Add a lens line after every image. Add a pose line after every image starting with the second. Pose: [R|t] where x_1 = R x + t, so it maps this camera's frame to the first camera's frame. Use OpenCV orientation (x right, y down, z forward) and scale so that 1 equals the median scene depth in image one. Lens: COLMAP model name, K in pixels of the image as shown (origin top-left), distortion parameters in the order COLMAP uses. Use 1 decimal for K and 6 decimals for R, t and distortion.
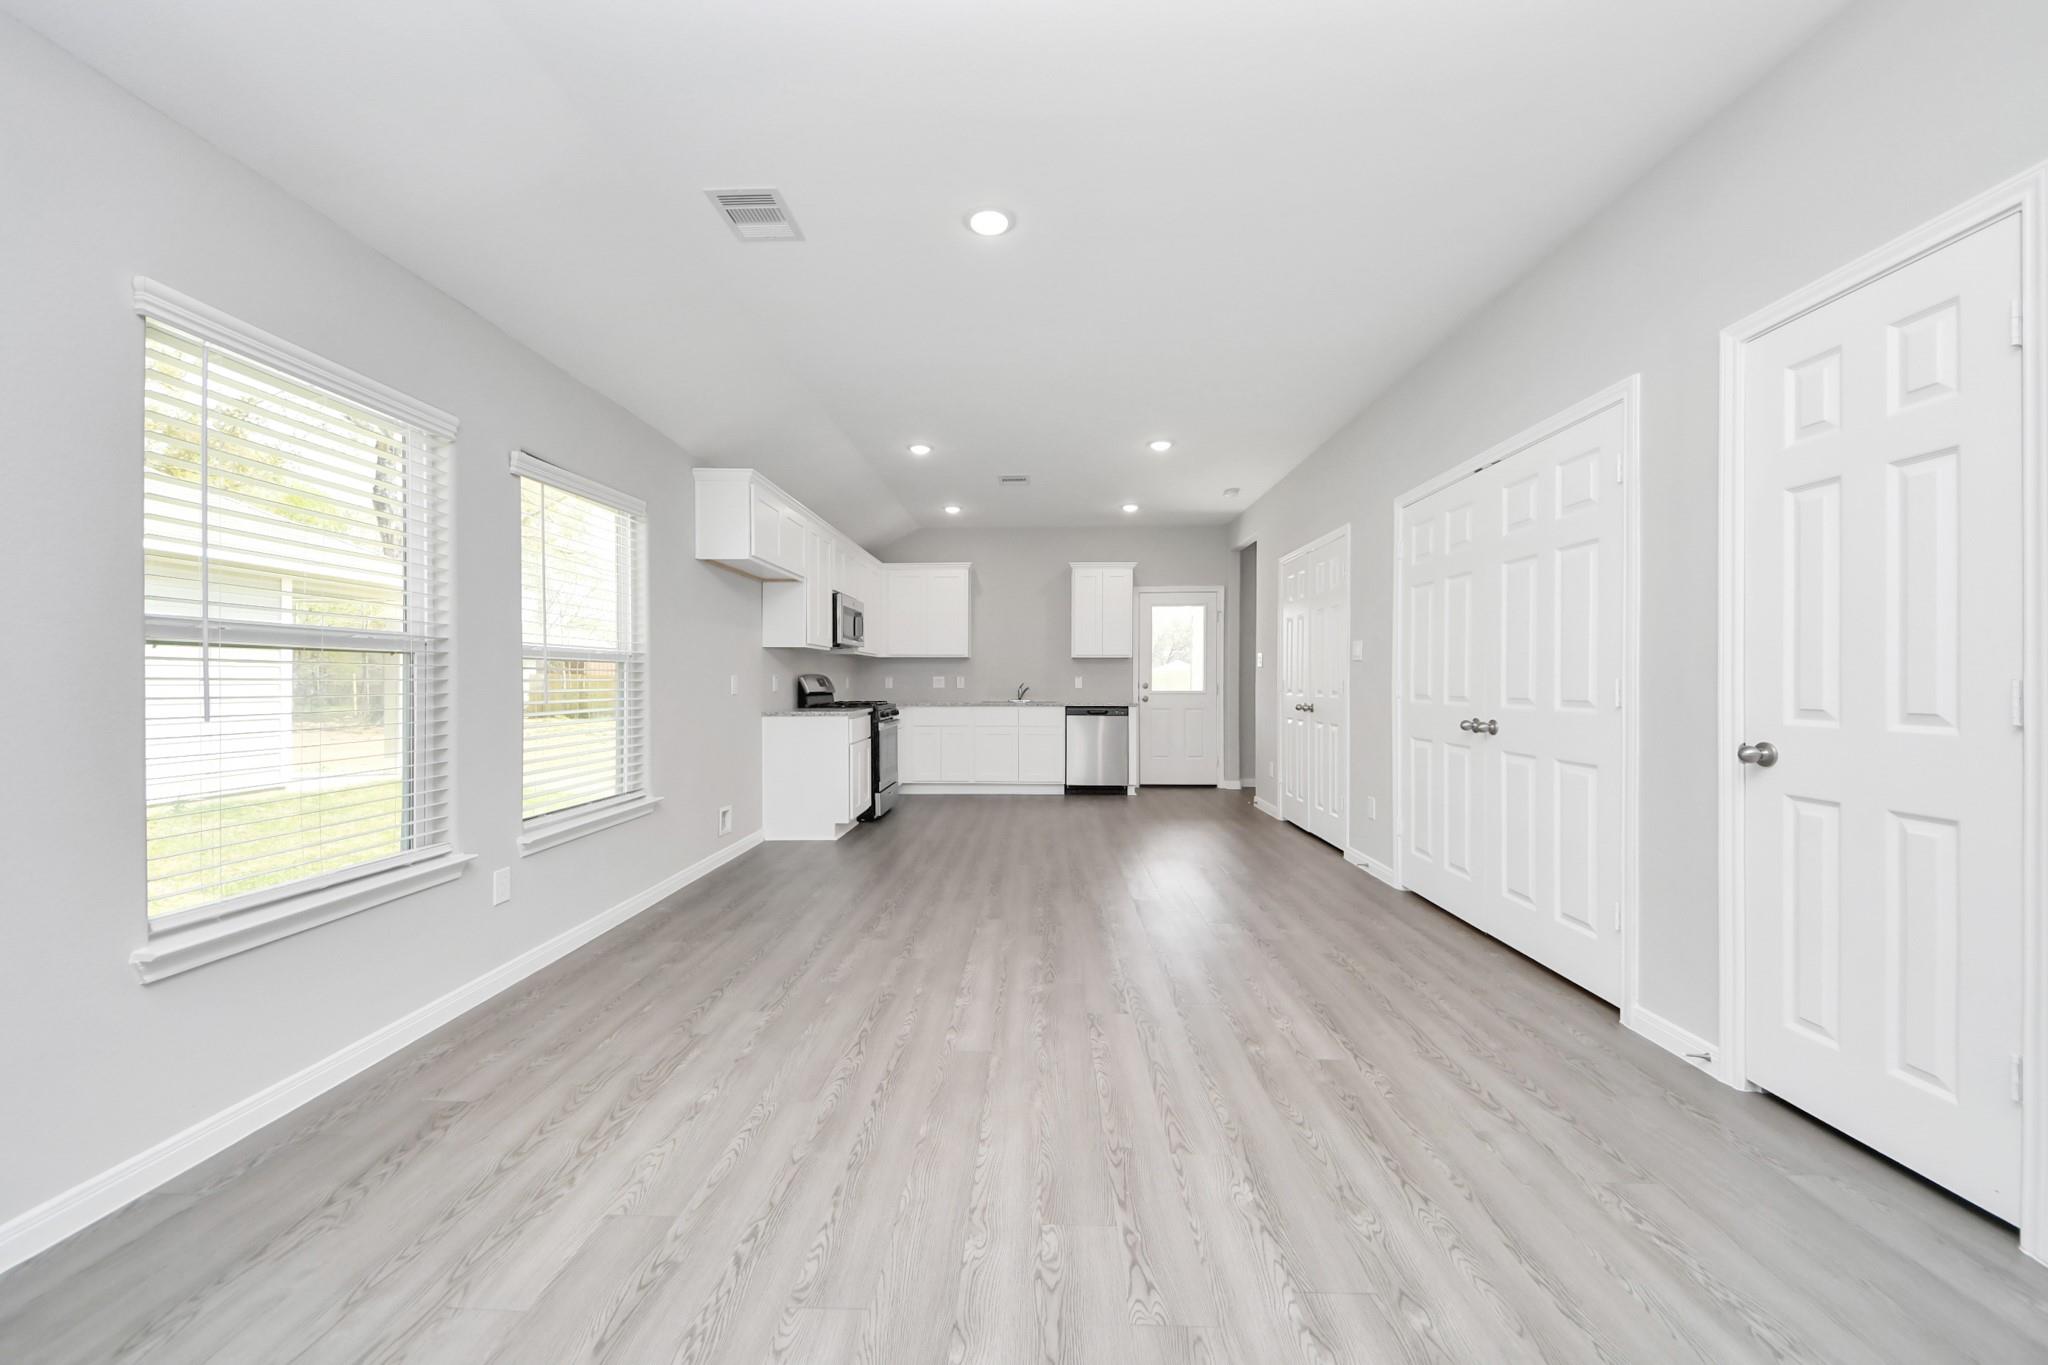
lens RADIAL K [[715.9, 0, 1012.9], [0, 715.9, 685.5], [0, 0, 1]] dist [0.000620, -0.005752]
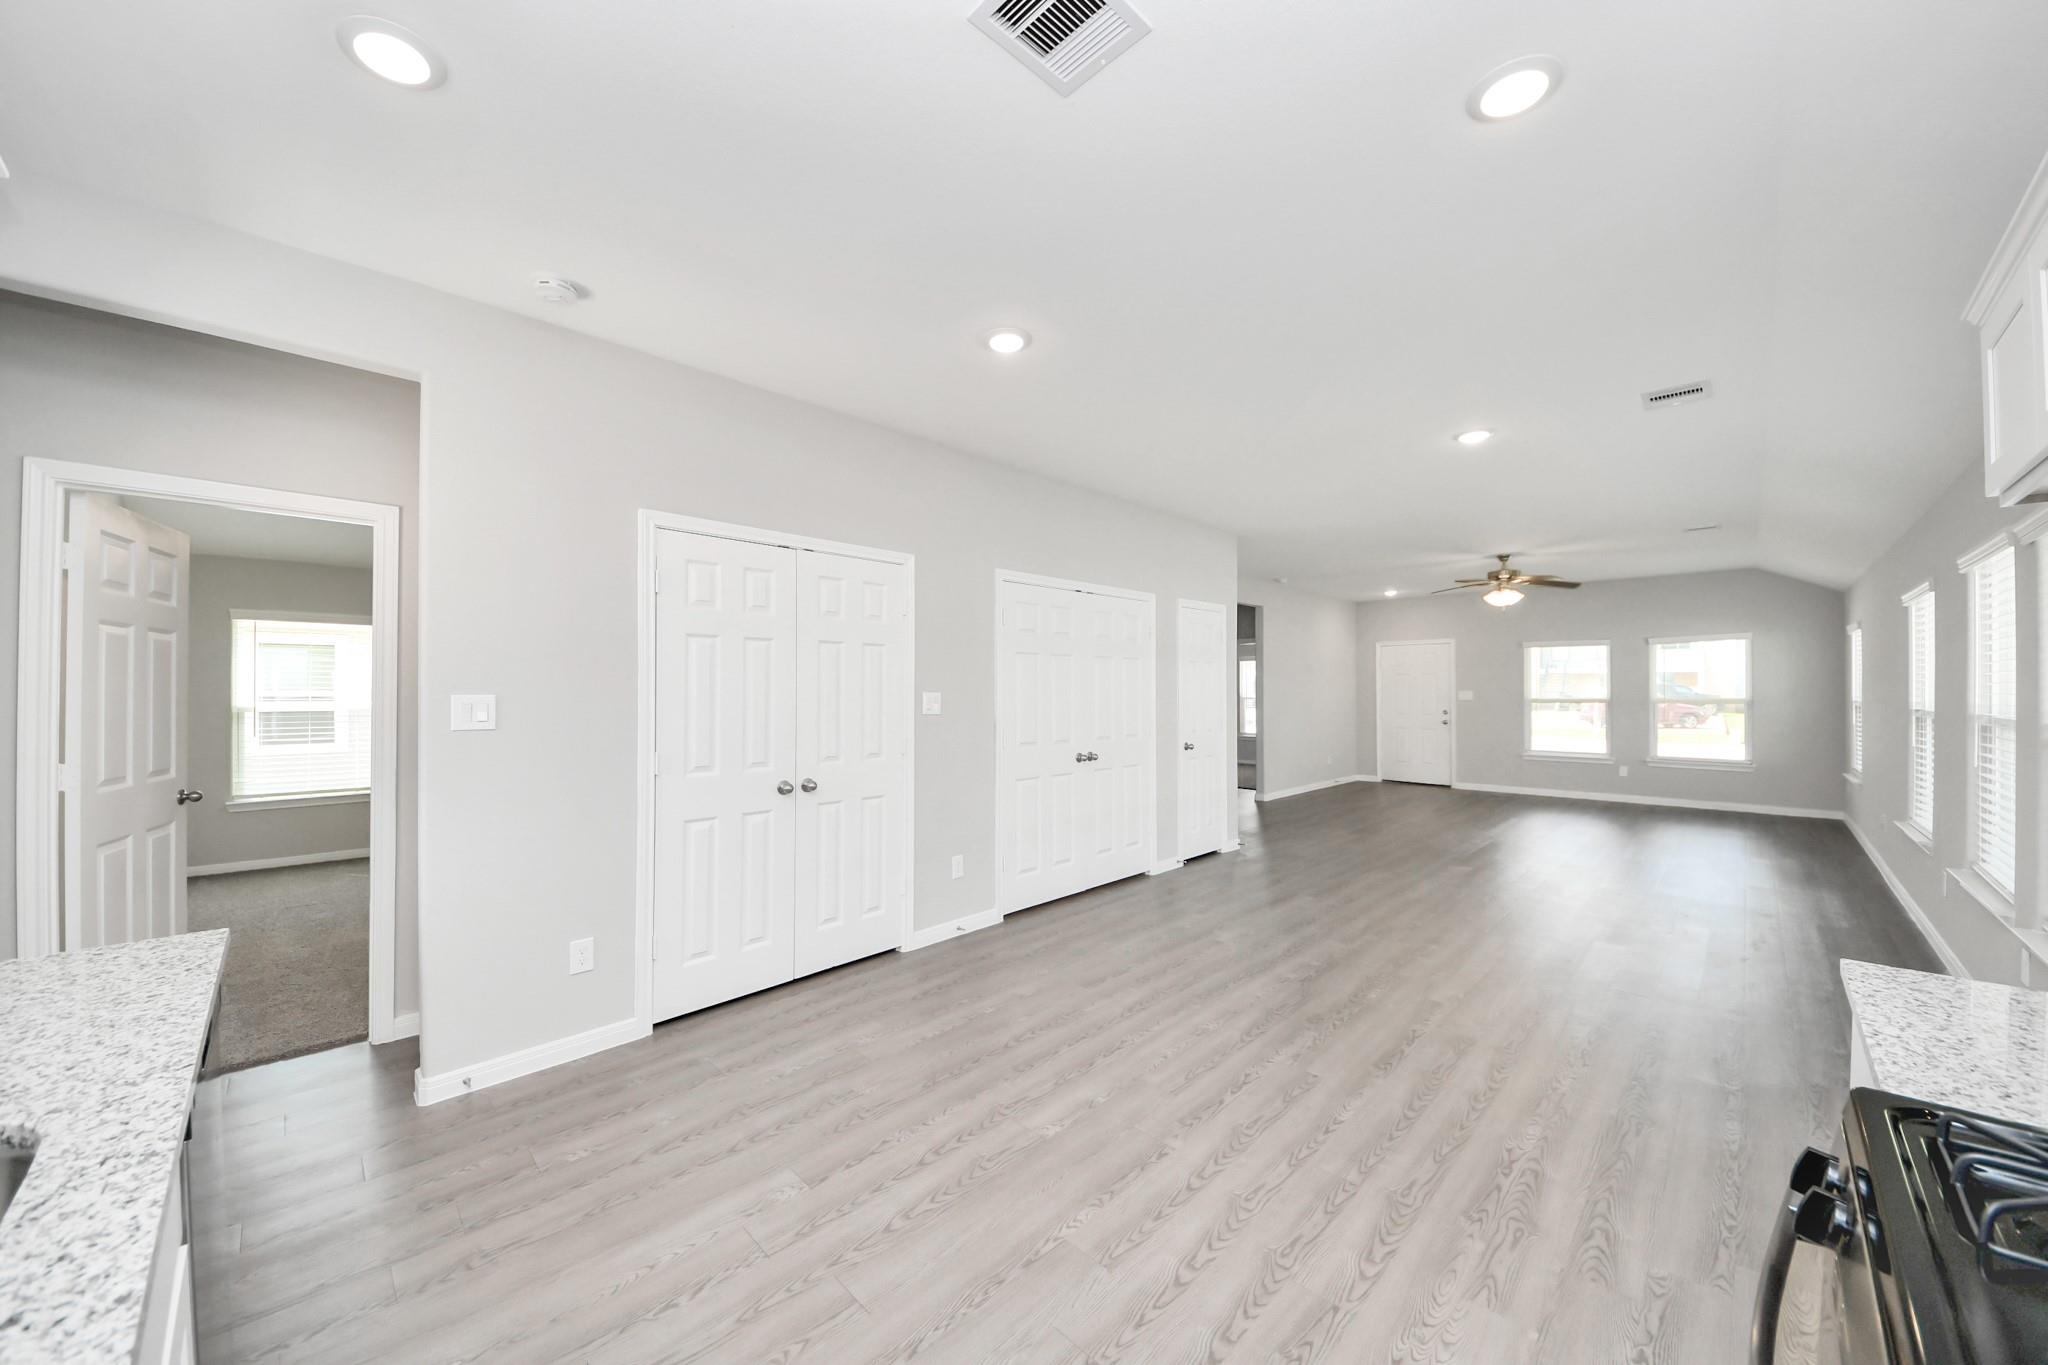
lens RADIAL K [[715.9, 0, 1012.9], [0, 715.9, 685.5], [0, 0, 1]] dist [0.000620, -0.005752]
pose [[-0.726669, 0.000743, 0.686987, -0.133474], [-0.000934, 0.999997, -0.002069, -0.043495], [-0.686987, -0.002145, -0.726667, 1.018270]]
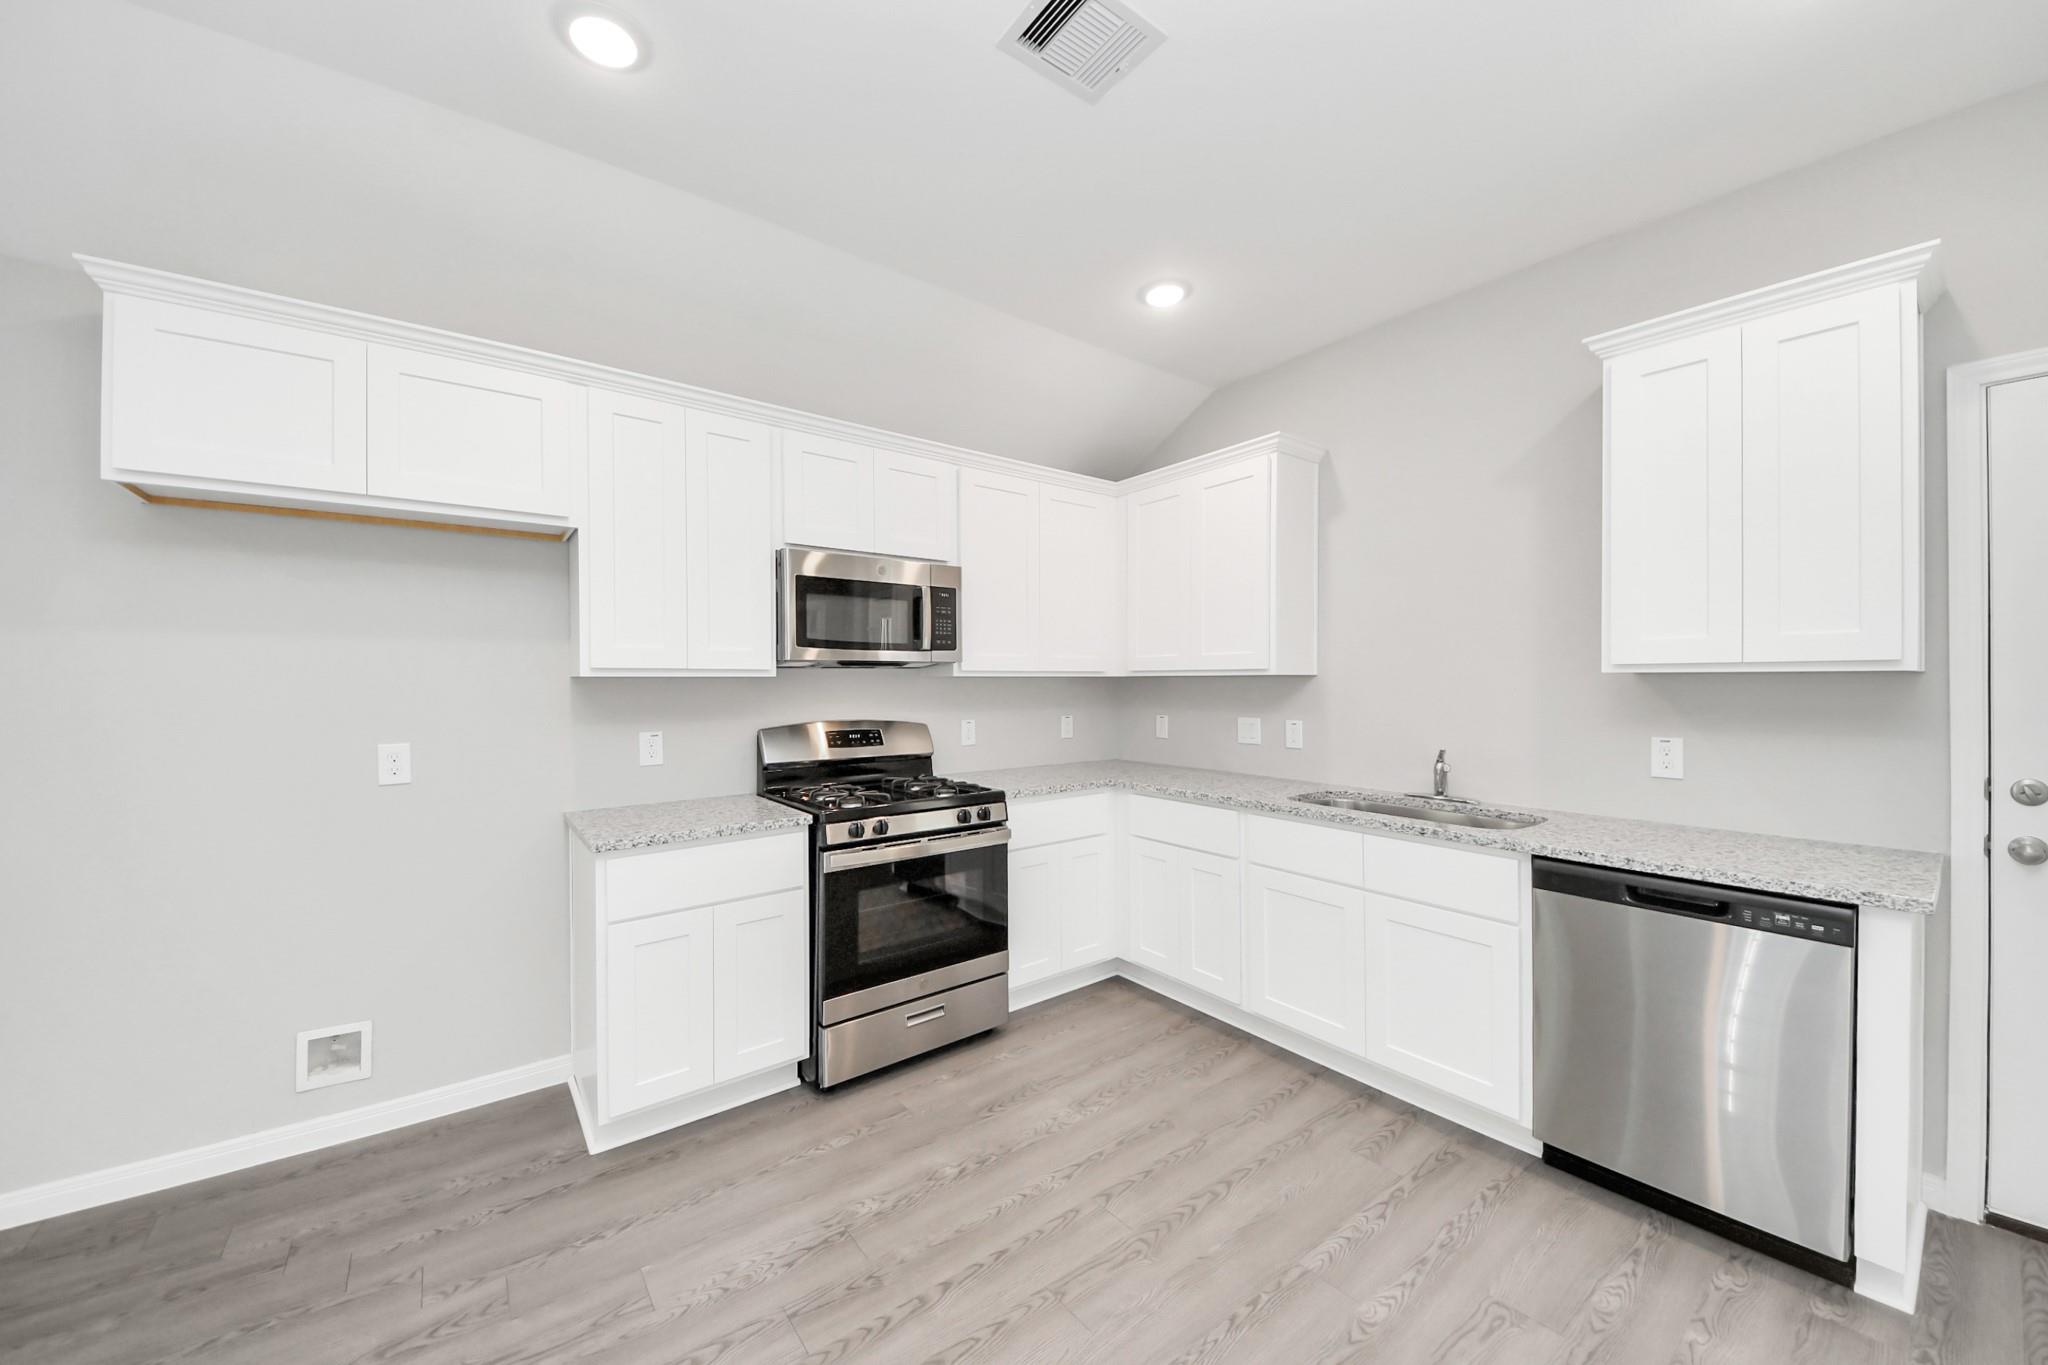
lens RADIAL K [[761.8, 0, 1024.0], [0, 761.8, 682.5], [0, 0, 1]] dist [-0.008257, -0.004772]
pose [[0.642998, 0.002155, -0.765865, 0.176401], [0.000360, 0.999995, 0.003116, -0.039658], [0.765868, -0.002280, 0.642994, 0.681275]]
